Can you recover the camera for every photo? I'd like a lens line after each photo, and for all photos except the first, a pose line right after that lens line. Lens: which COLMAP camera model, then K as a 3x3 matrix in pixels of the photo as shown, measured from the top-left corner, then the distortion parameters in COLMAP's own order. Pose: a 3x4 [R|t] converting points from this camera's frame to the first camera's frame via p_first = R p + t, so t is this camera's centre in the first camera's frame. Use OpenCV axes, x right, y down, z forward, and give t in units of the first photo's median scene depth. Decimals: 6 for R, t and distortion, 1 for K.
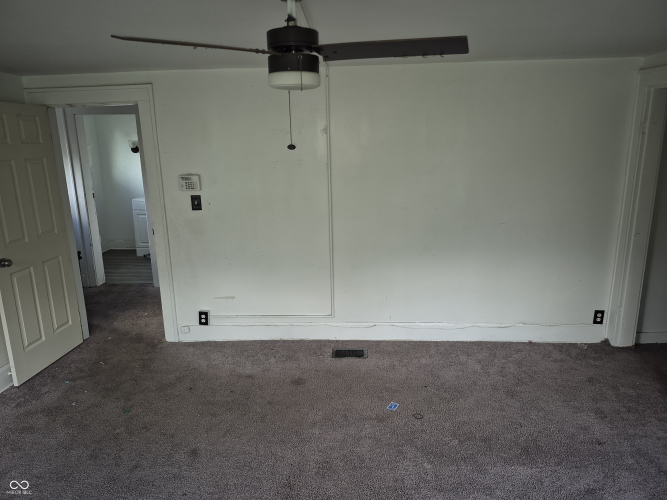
lens RADIAL K [[462.1, 0, 330.1], [0, 462.1, 249.4], [0, 0, 1]] dist [0.068071, -0.088093]
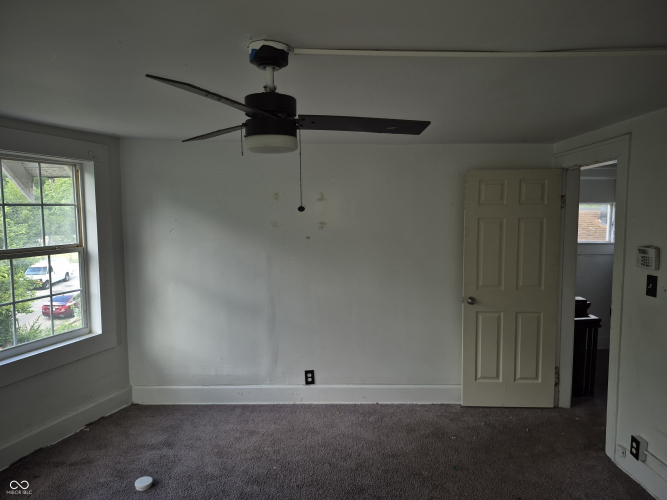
lens RADIAL K [[462.1, 0, 330.1], [0, 462.1, 249.4], [0, 0, 1]] dist [0.068071, -0.088093]
pose [[0.089242, 0.107322, -0.990211, 0.390094], [-0.230122, 0.969500, 0.084338, -0.103055], [0.969061, 0.220343, 0.111218, 0.426786]]
